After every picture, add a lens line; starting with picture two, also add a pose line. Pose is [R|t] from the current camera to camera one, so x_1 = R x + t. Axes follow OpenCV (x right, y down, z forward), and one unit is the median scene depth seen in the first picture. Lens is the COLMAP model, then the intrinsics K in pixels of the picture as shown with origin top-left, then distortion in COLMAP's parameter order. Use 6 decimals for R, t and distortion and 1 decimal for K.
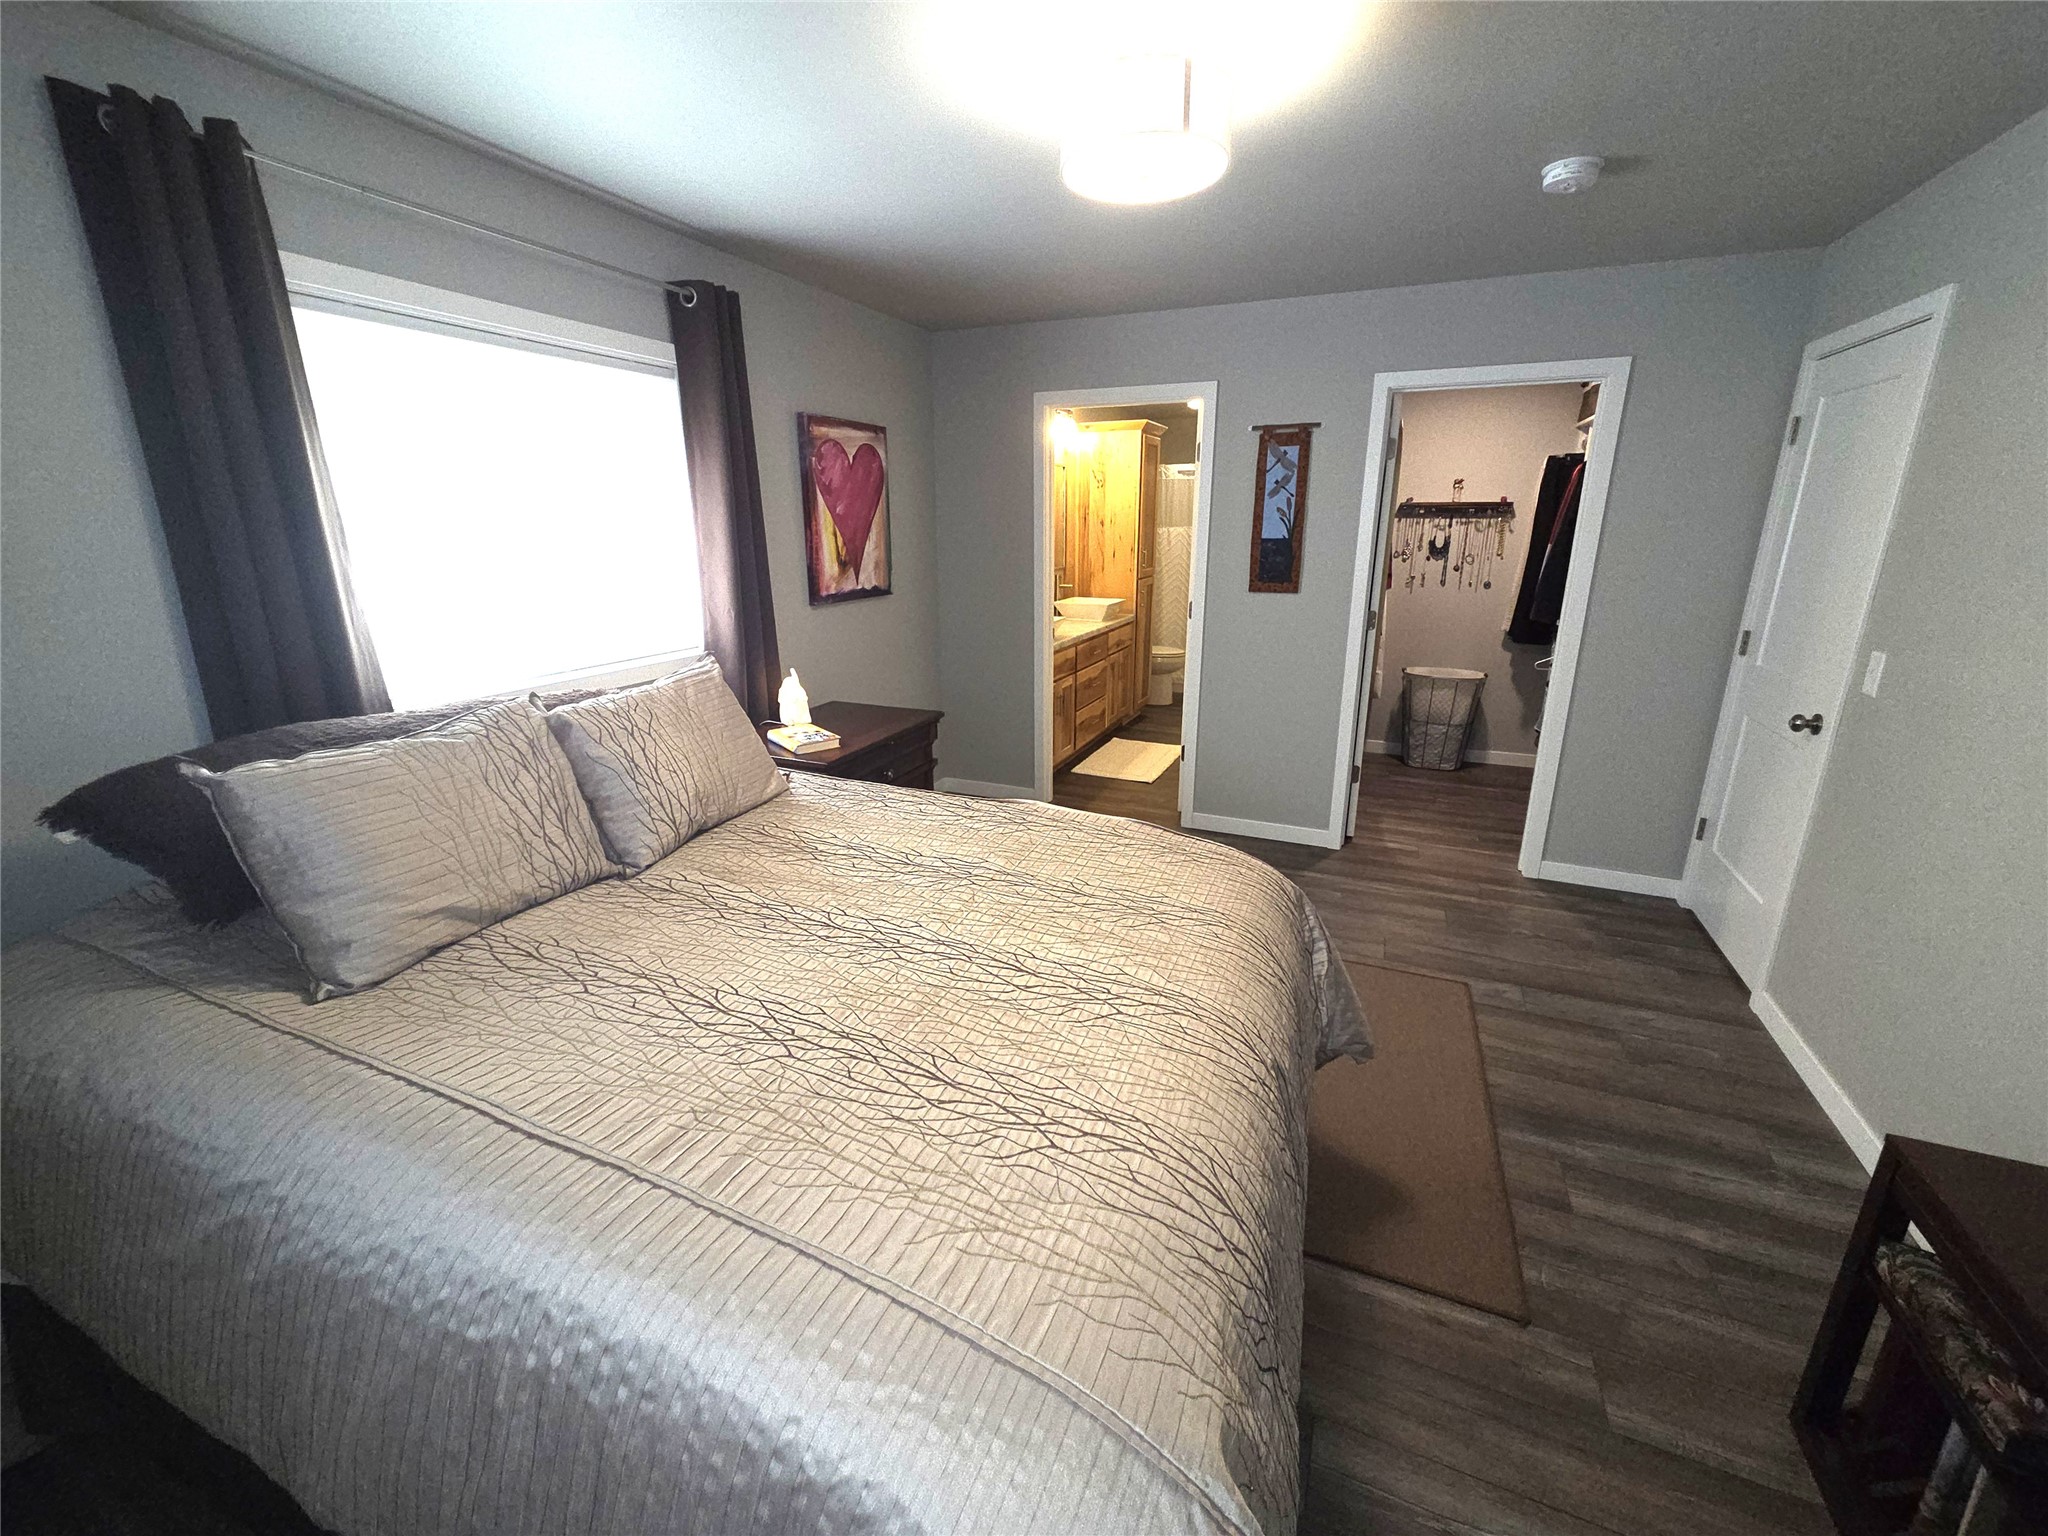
lens RADIAL K [[835.0, 0, 1018.6], [0, 835.0, 758.3], [0, 0, 1]] dist [0.003575, -0.000873]
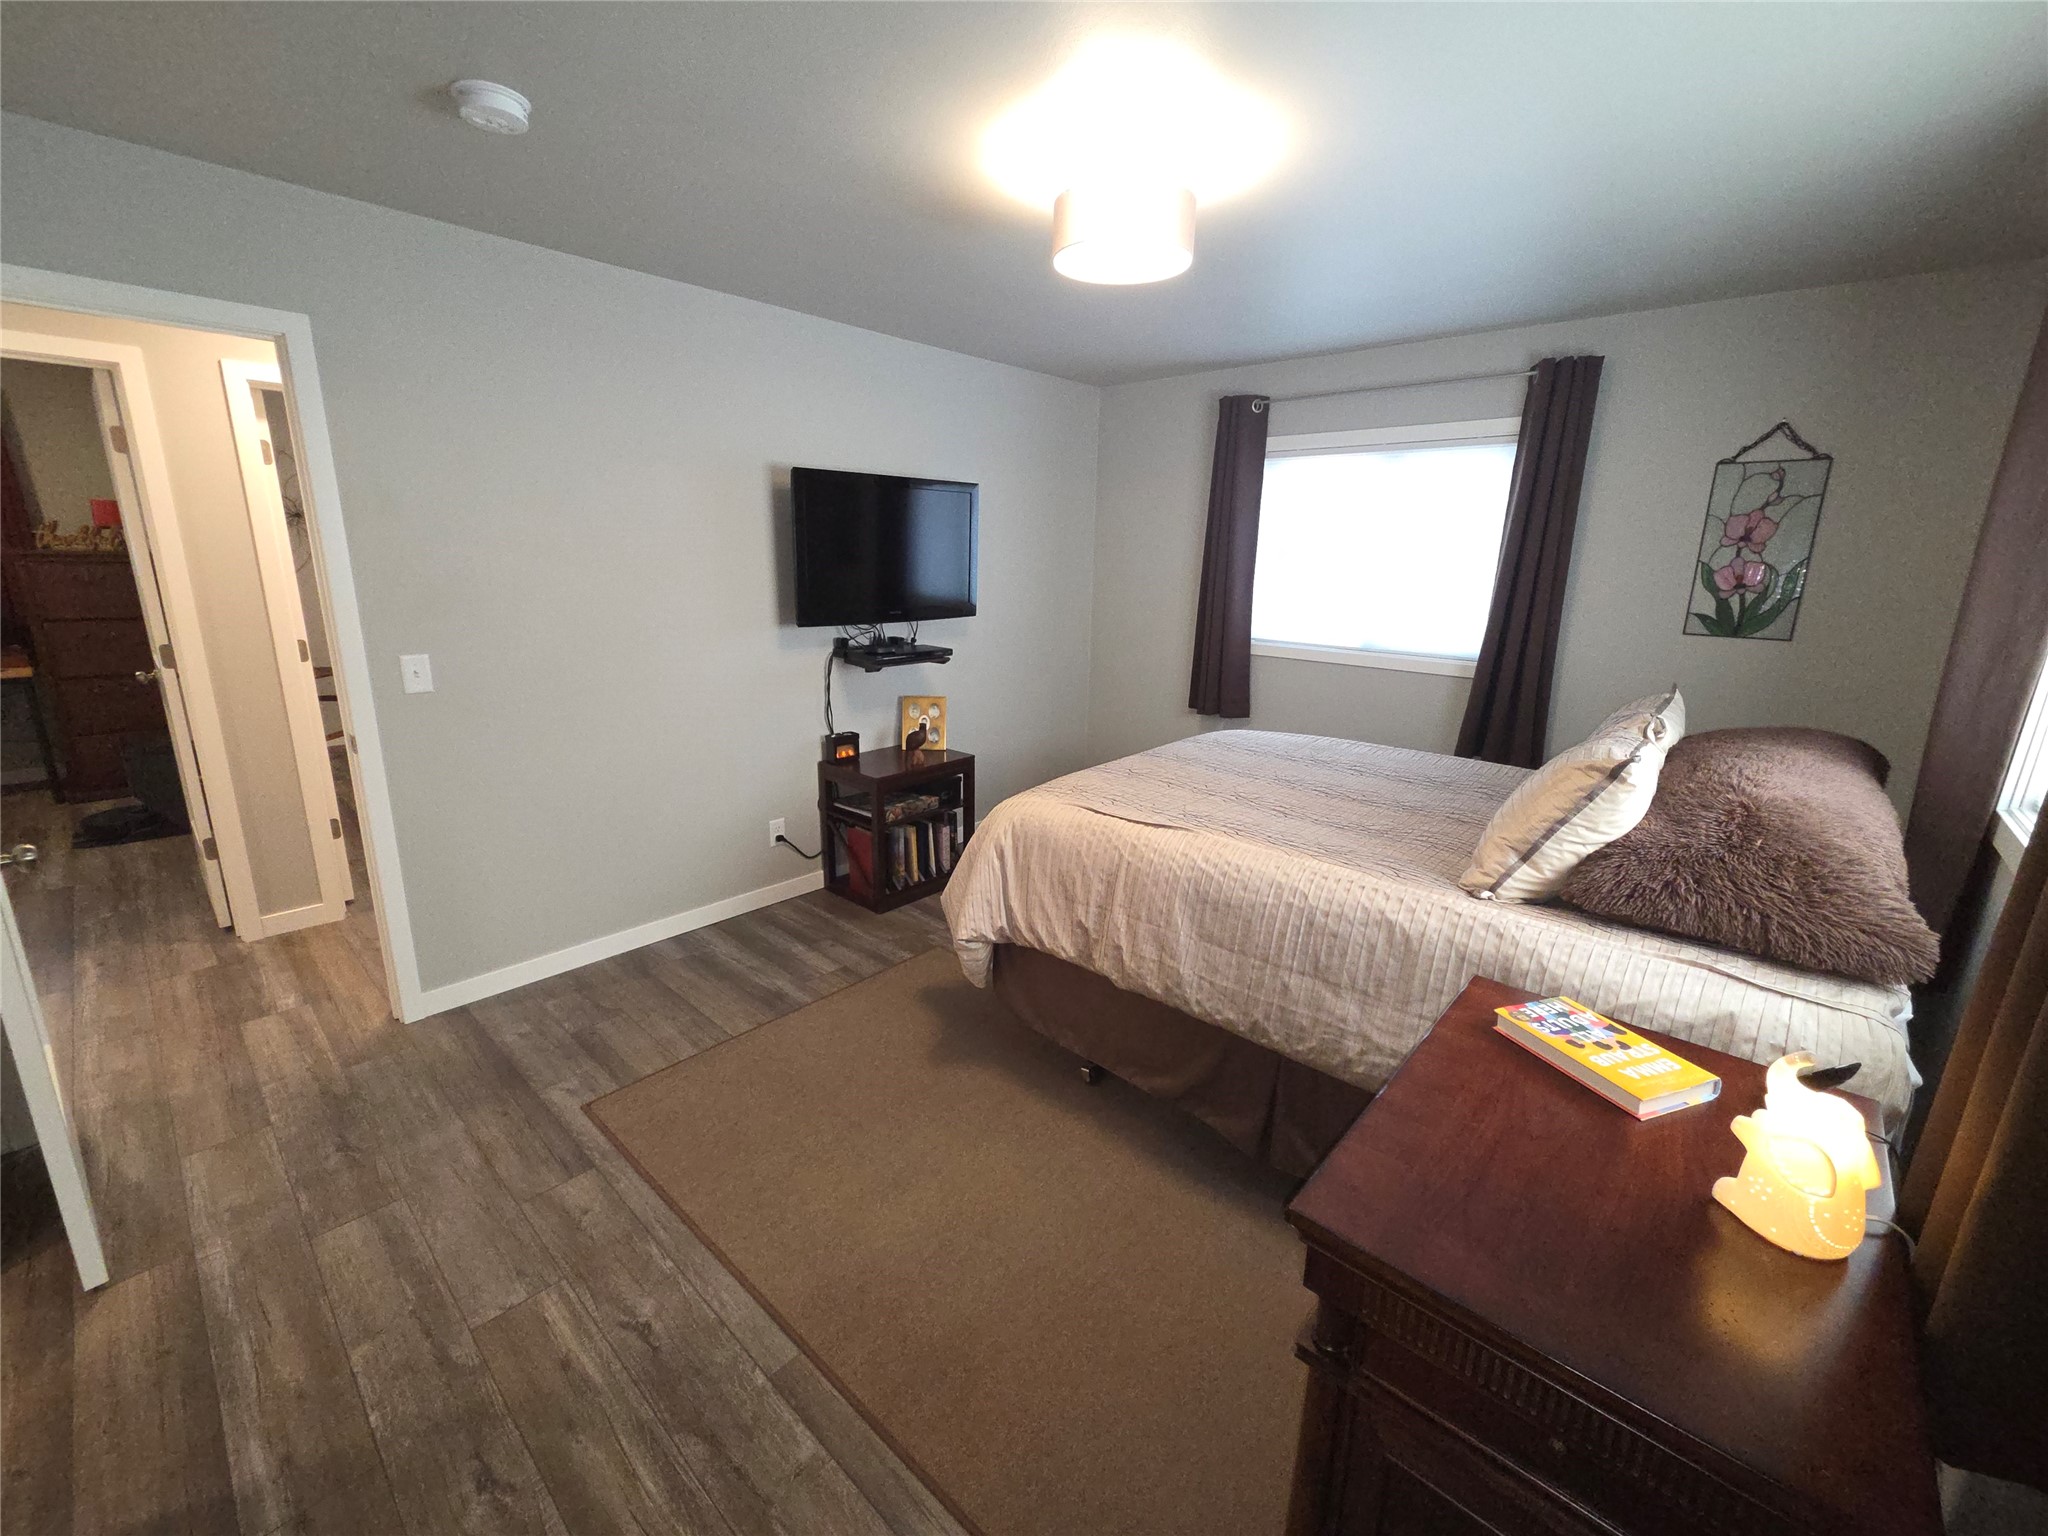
lens RADIAL K [[835.0, 0, 1028.0], [0, 835.0, 765.3], [0, 0, 1]] dist [0.003575, -0.000873]
pose [[-0.948492, -0.096955, 0.301600, -0.071998], [0.068905, 0.866089, 0.495118, -0.311869], [-0.309217, 0.490397, -0.814798, 1.089138]]
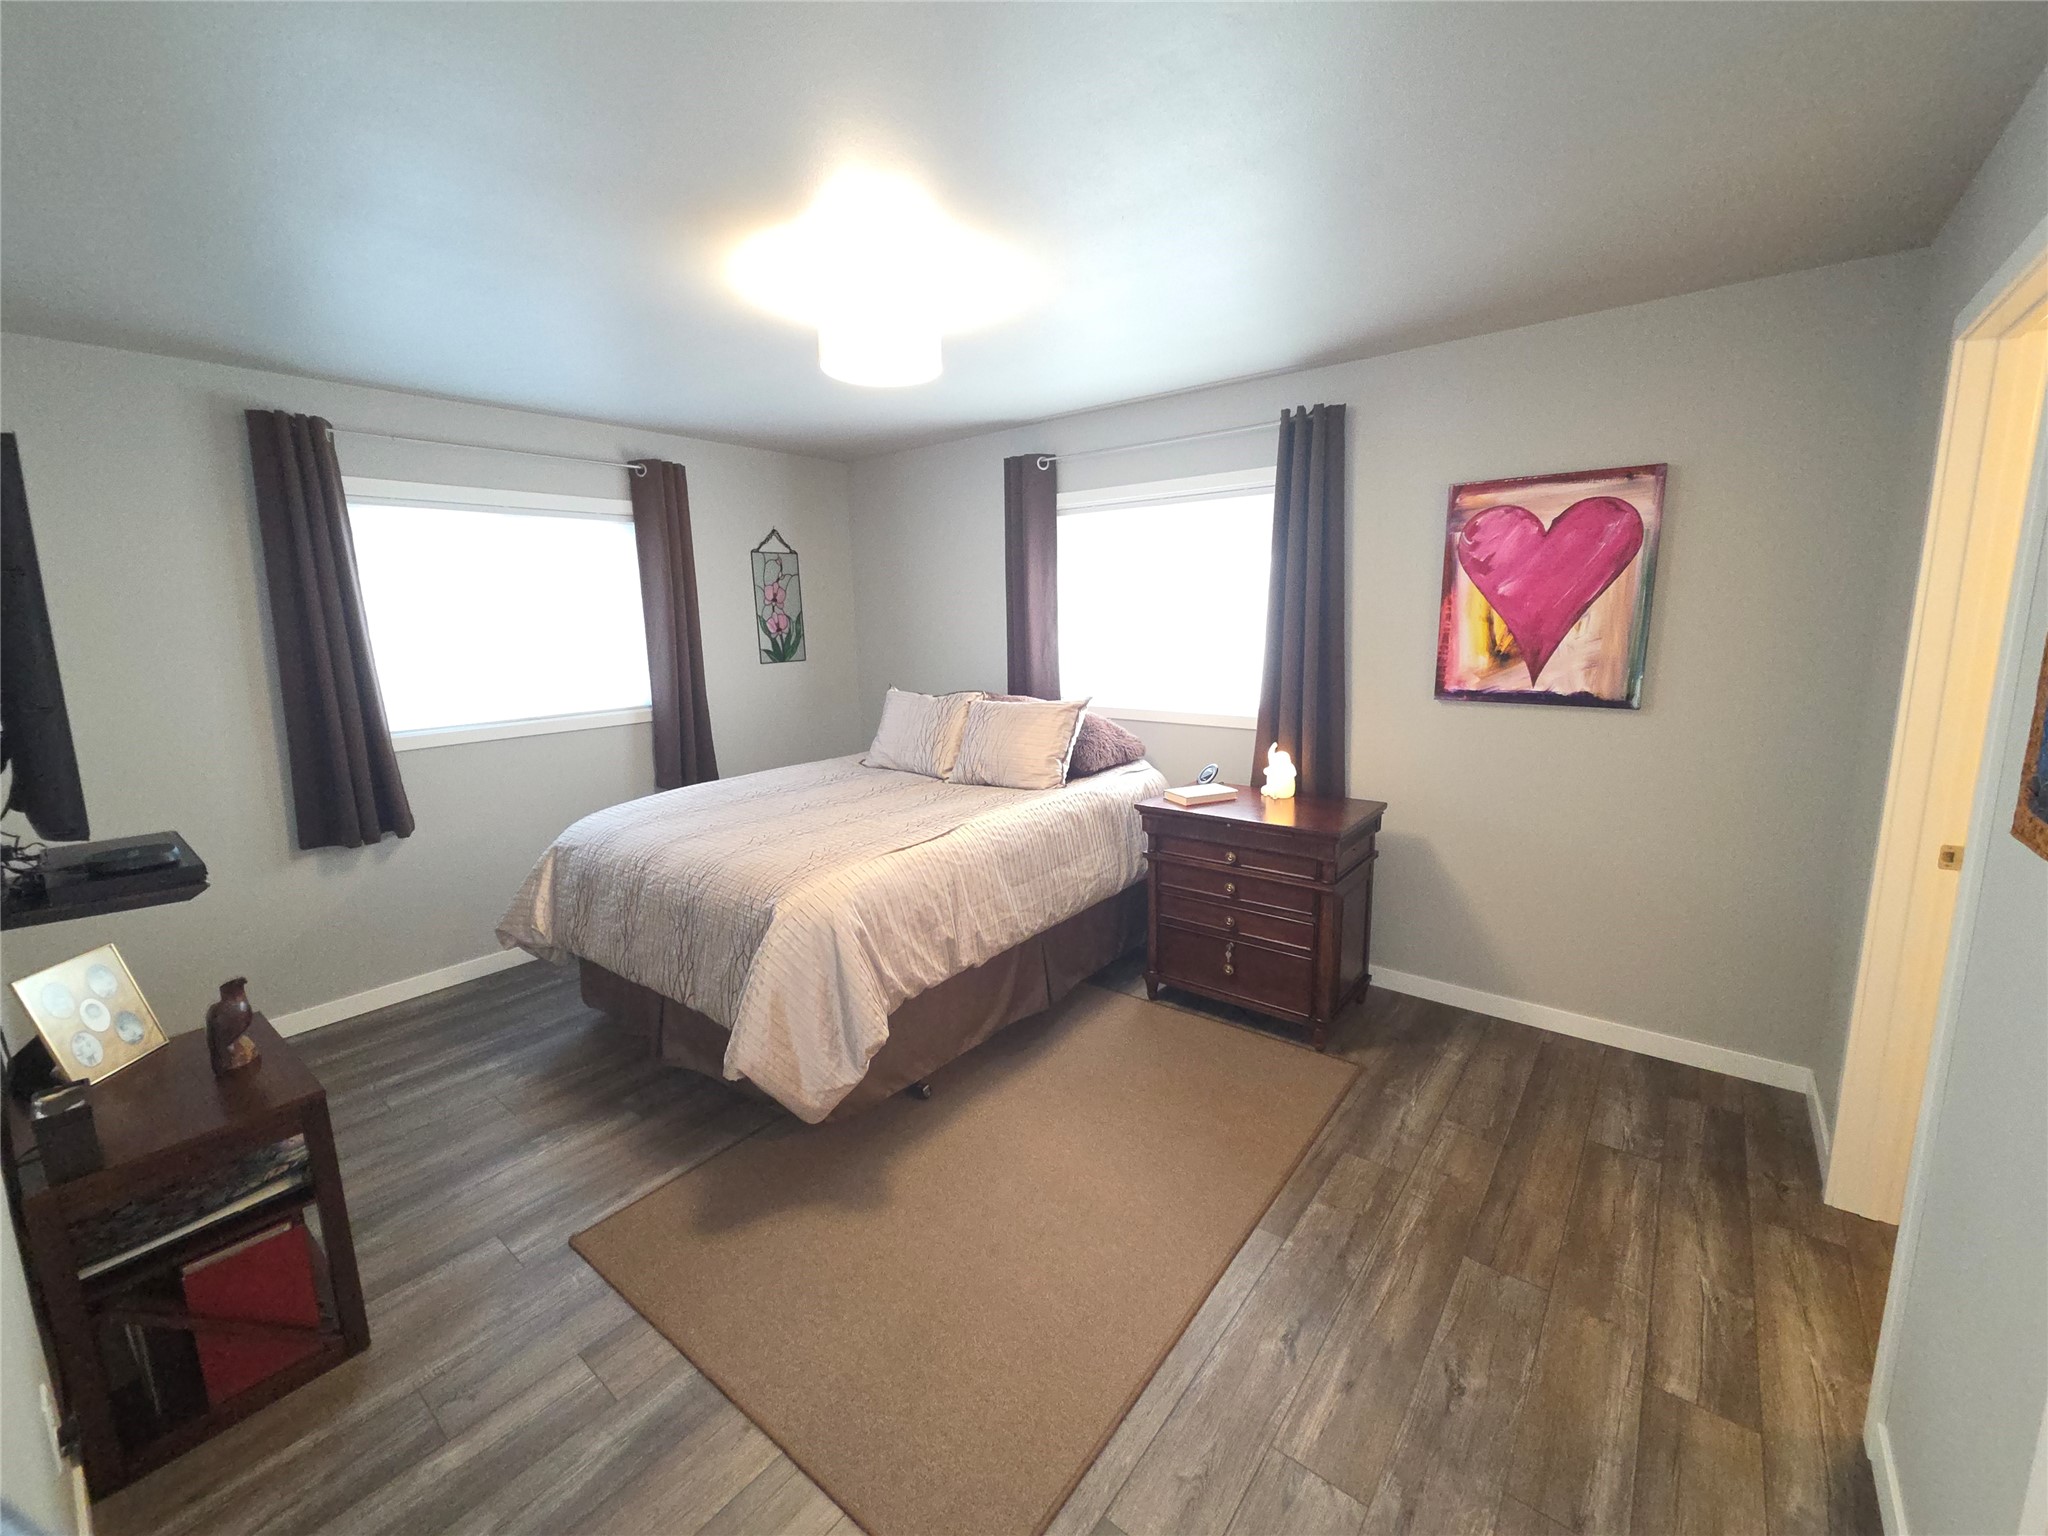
lens RADIAL K [[835.0, 0, 1019.3], [0, 835.0, 758.6], [0, 0, 1]] dist [0.003575, -0.000873]
pose [[-0.260414, 0.175026, -0.949500, 0.696991], [-0.247828, 0.938364, 0.240943, -0.223728], [0.933148, 0.298058, -0.200987, 0.775802]]
